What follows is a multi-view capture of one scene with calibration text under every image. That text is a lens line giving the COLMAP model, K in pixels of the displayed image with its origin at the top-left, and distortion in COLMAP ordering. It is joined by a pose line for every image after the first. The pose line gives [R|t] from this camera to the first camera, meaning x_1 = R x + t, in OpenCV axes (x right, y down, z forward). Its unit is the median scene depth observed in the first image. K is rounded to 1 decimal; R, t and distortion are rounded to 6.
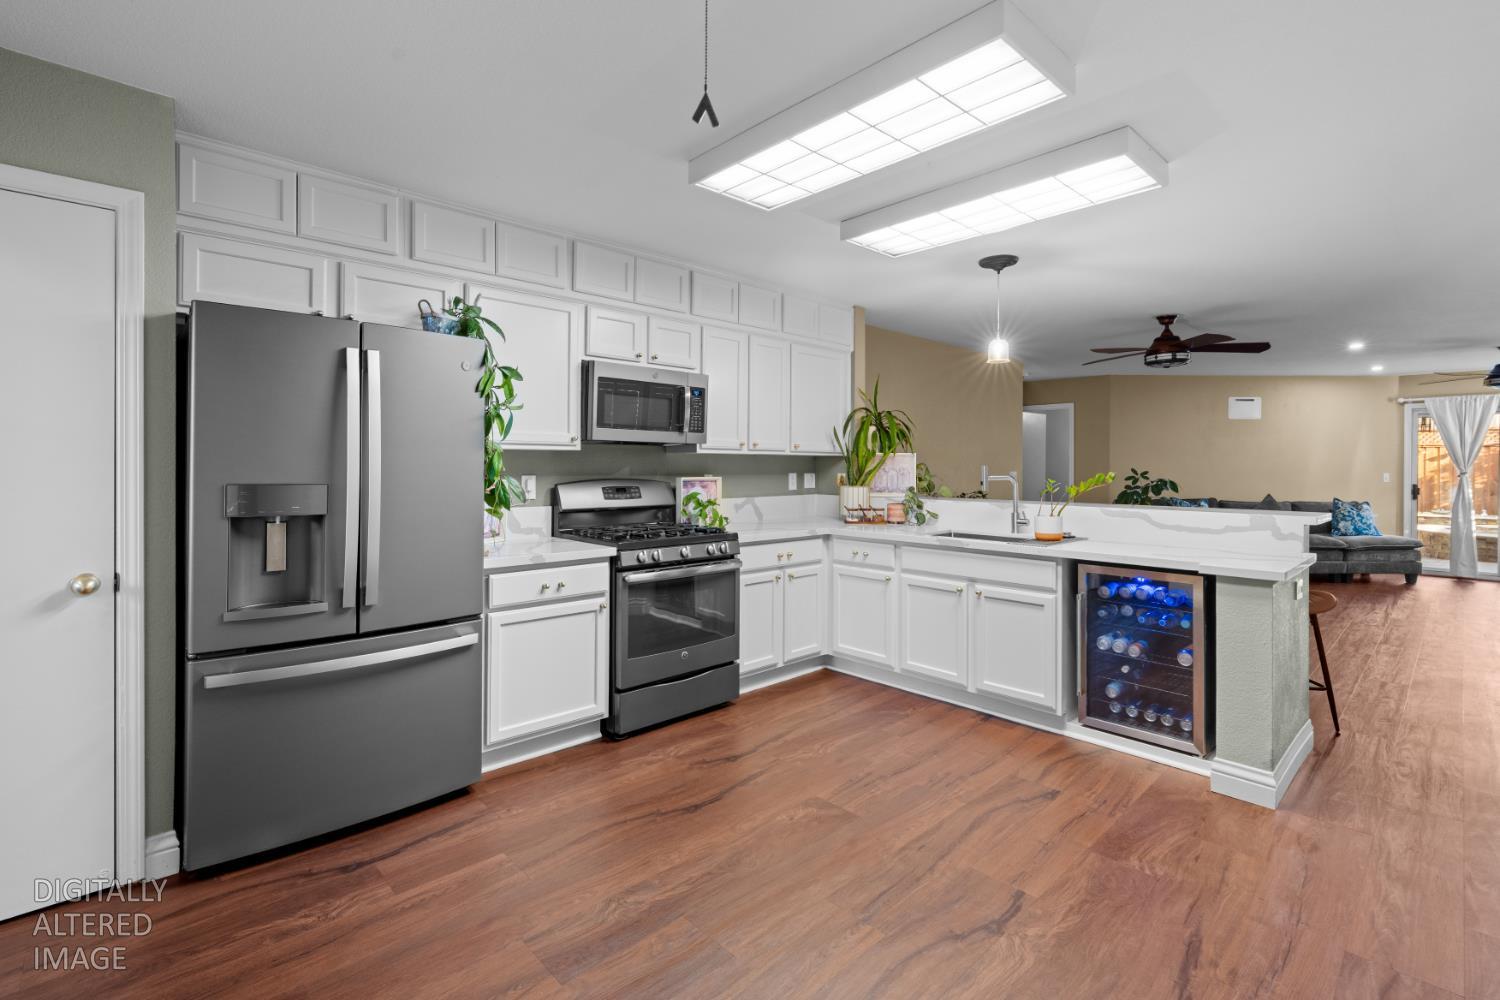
lens RADIAL K [[687.1, 0, 747.5], [0, 687.1, 467.6], [0, 0, 1]] dist [-0.002158, 0.000125]
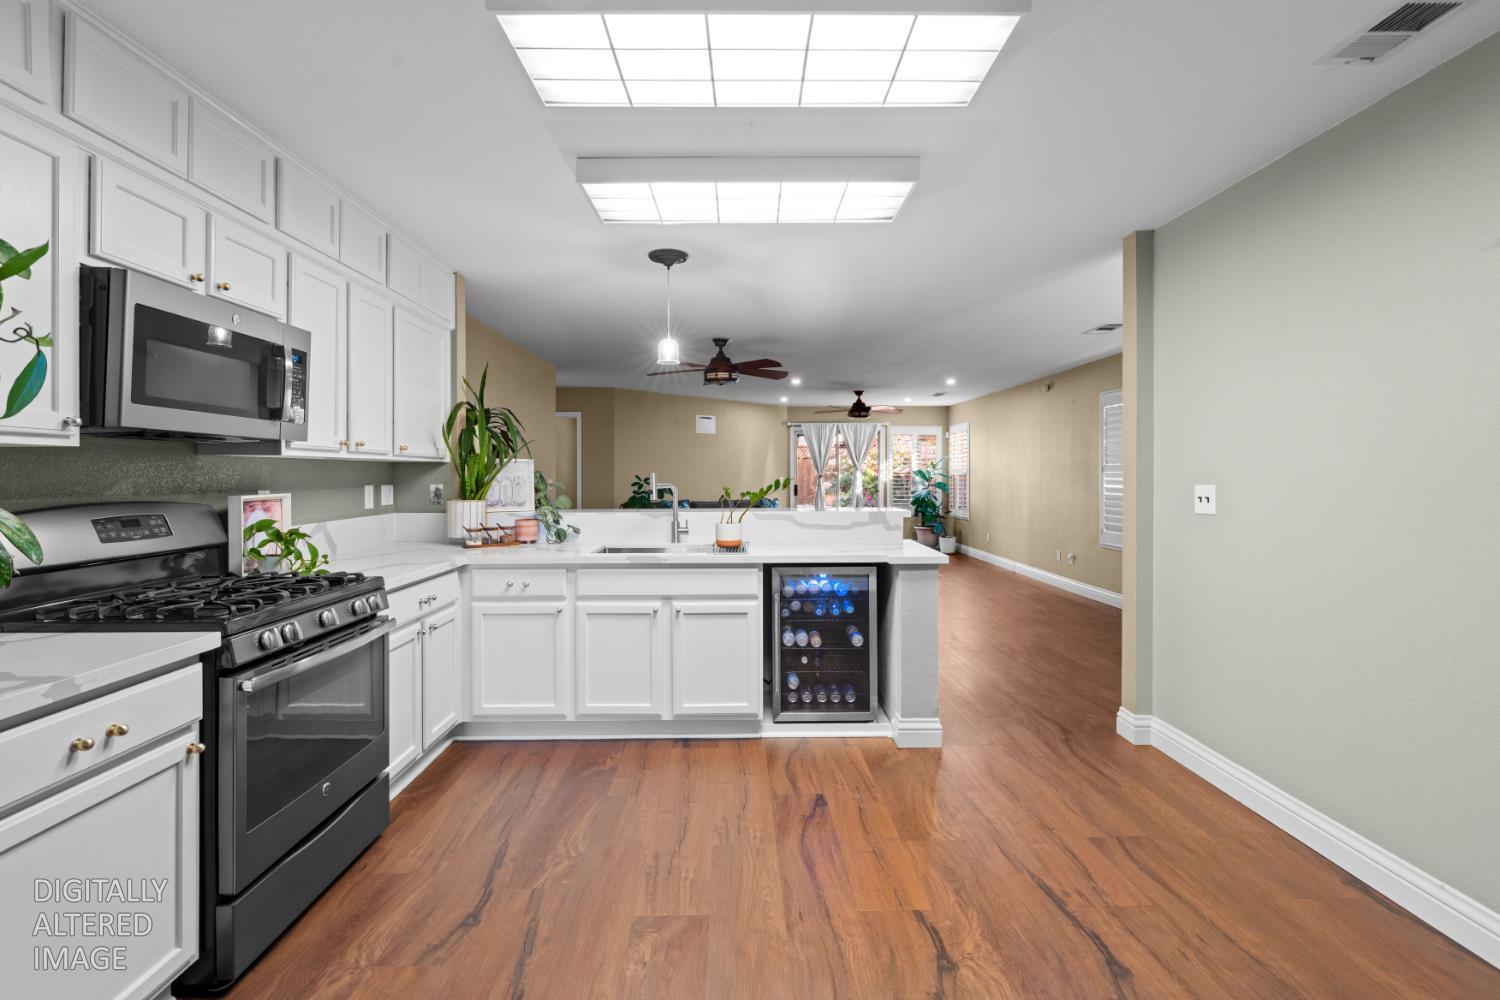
lens RADIAL K [[682.3, 0, 751.3], [0, 682.3, 475.7], [0, 0, 1]] dist [-0.002438, -0.000188]
pose [[0.670824, -0.009514, 0.741556, -0.274295], [0.008970, 0.999949, 0.004715, -0.002660], [-0.741563, 0.003488, 0.670875, 0.308783]]
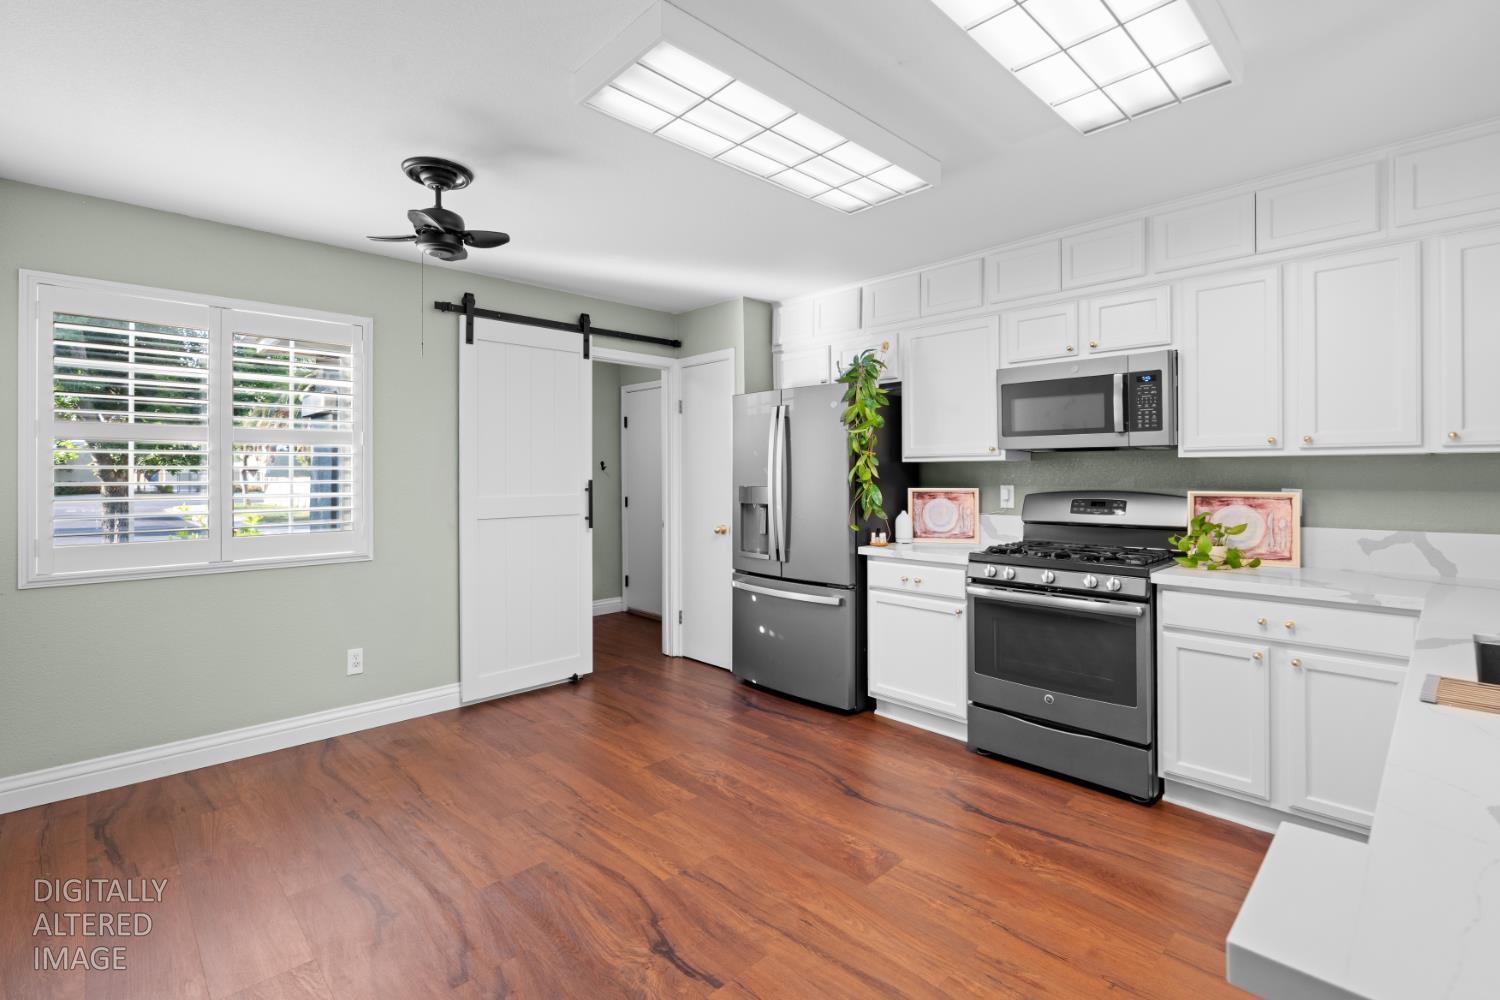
lens RADIAL K [[682.3, 0, 751.3], [0, 682.3, 475.7], [0, 0, 1]] dist [-0.002438, -0.000188]
pose [[0.010240, -0.004274, -0.999938, 0.723539], [0.000146, 0.999991, -0.004272, 0.001232], [0.999948, -0.000102, 0.010240, 0.606020]]
